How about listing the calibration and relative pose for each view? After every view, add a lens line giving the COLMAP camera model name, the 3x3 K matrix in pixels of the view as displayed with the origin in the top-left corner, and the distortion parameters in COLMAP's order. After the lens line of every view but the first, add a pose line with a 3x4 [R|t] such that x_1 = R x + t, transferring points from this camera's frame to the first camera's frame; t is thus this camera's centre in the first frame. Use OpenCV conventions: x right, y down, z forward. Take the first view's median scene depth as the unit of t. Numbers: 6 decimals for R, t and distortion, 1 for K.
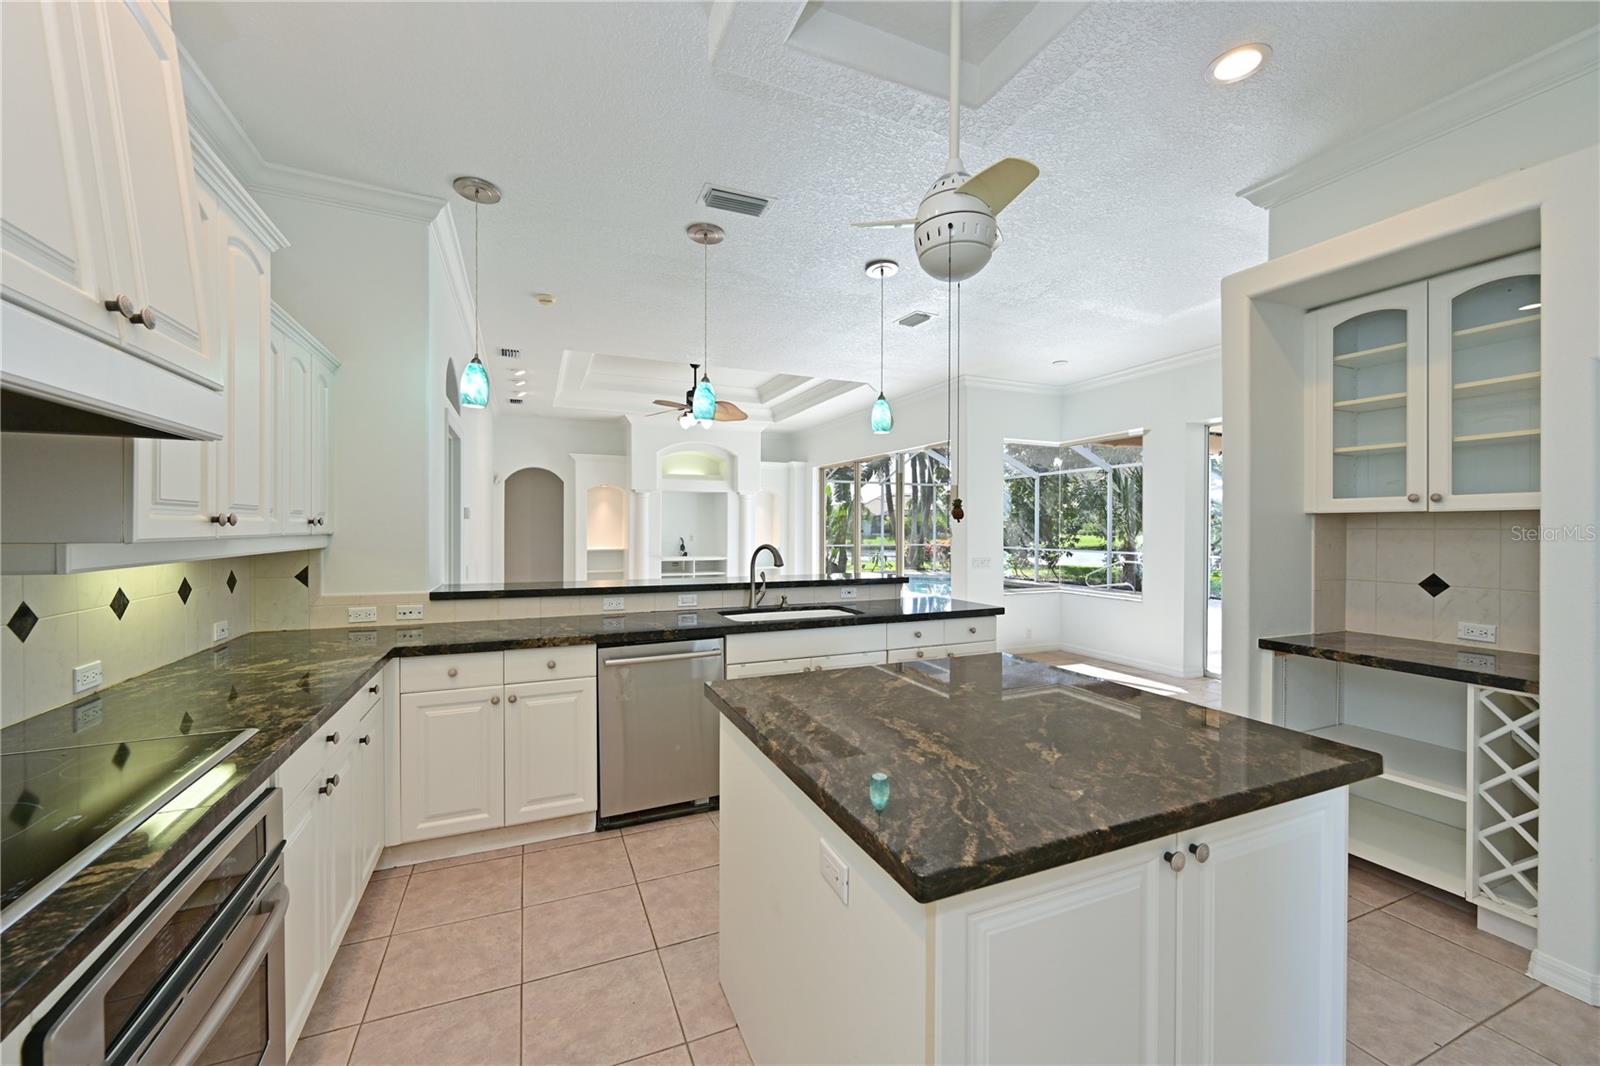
lens RADIAL K [[633.9, 0, 799.1], [0, 633.9, 527.2], [0, 0, 1]] dist [-0.000625, 0.000228]
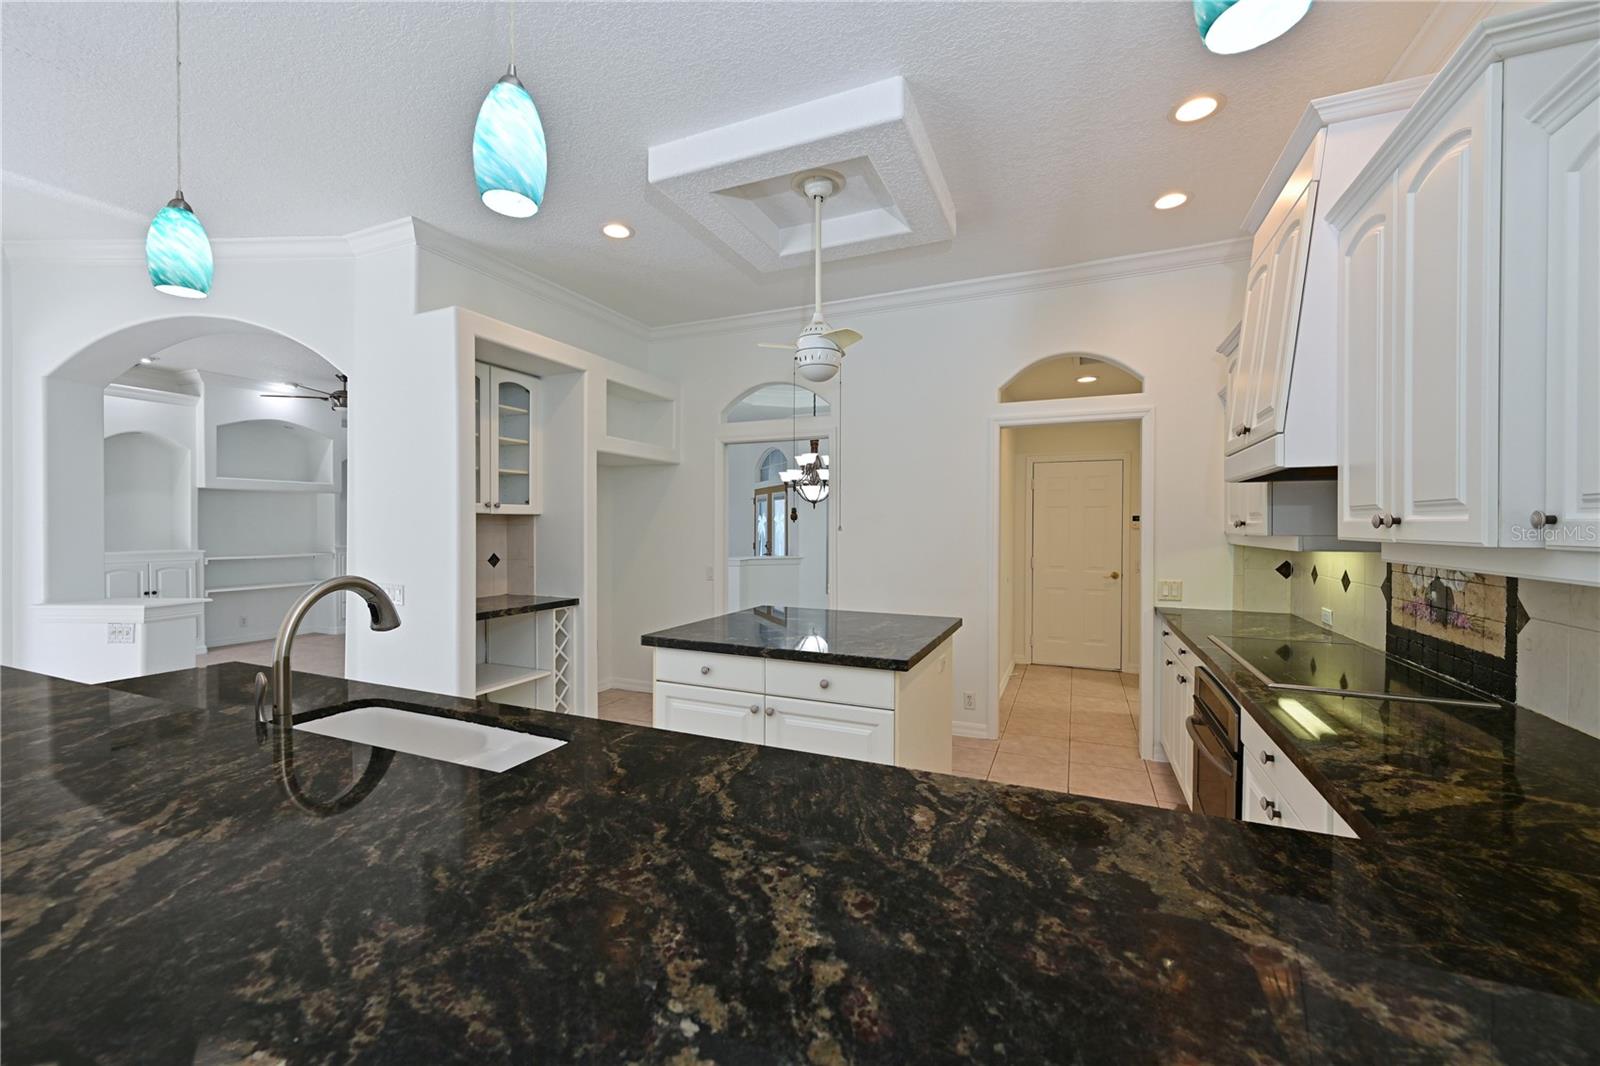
lens RADIAL K [[633.9, 0, 799.1], [0, 633.9, 527.2], [0, 0, 1]] dist [-0.000625, 0.000228]
pose [[-0.679016, -0.007191, 0.734088, -0.566811], [-0.003554, 0.999973, 0.006509, -0.003654], [-0.734115, 0.001810, -0.679023, 1.251885]]
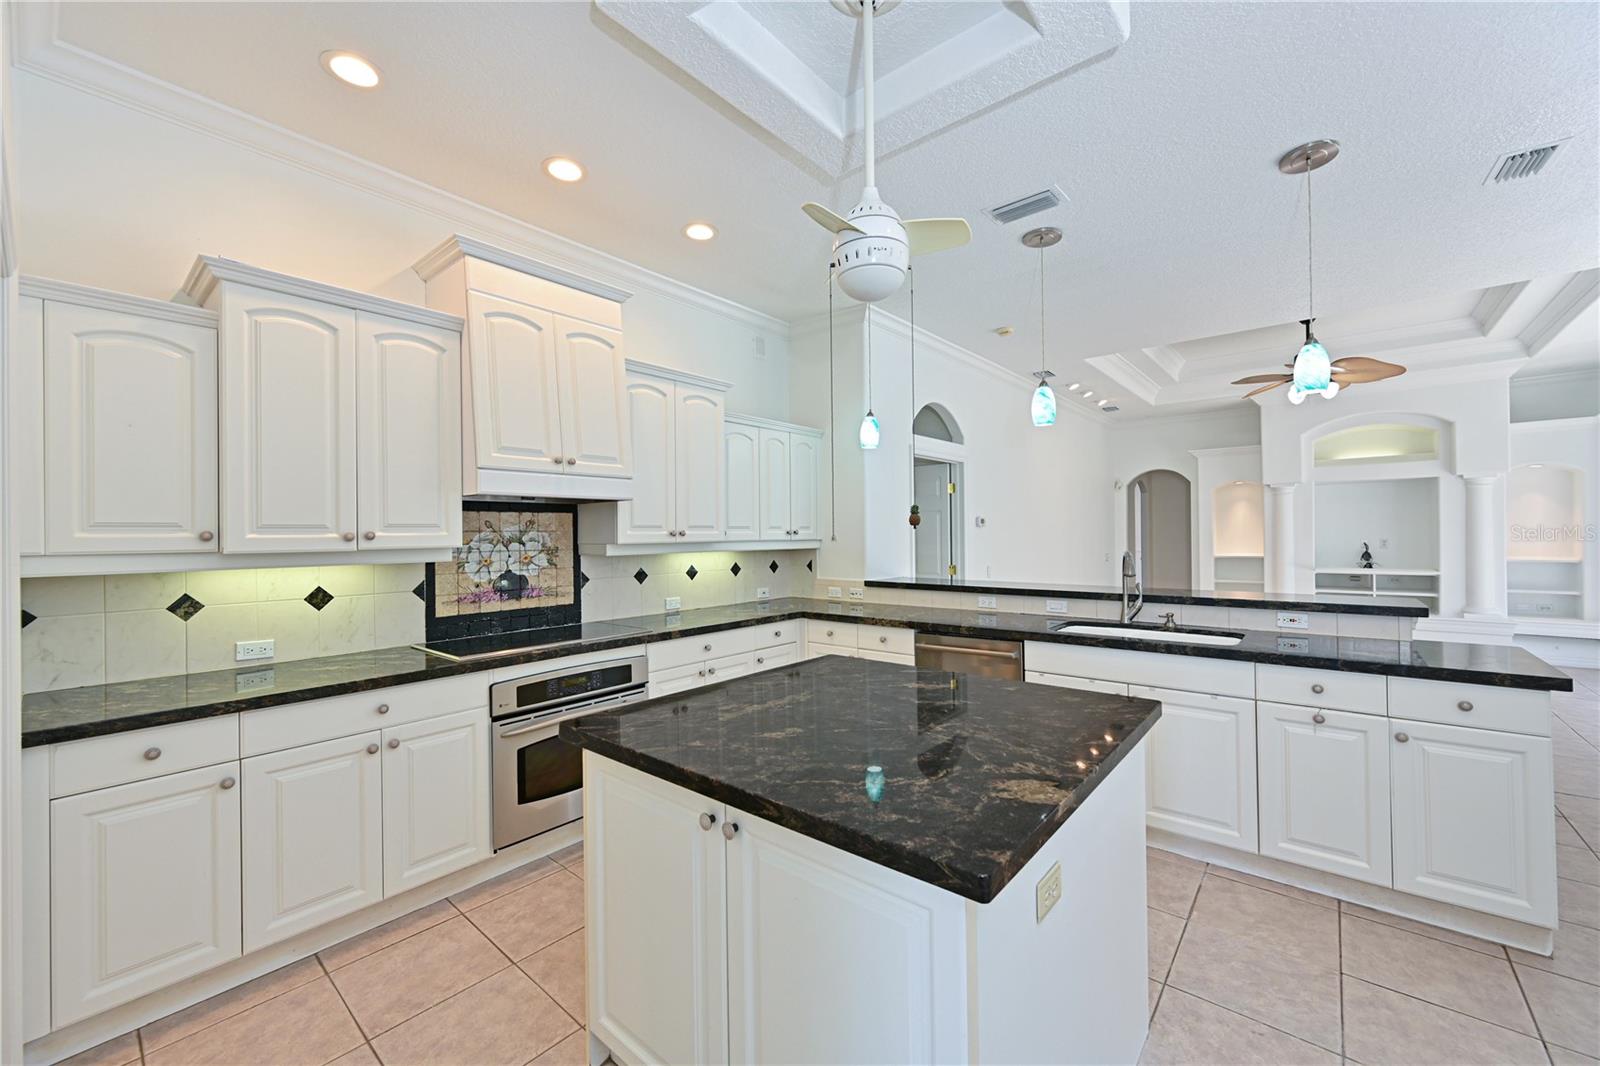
lens RADIAL K [[628.0, 0, 784.2], [0, 628.0, 531.6], [0, 0, 1]] dist [-0.002457, 0.000441]
pose [[0.428964, -0.011782, -0.903245, 0.631755], [0.012264, 0.999899, -0.007219, 0.000728], [0.903238, -0.007981, 0.429065, 0.235237]]
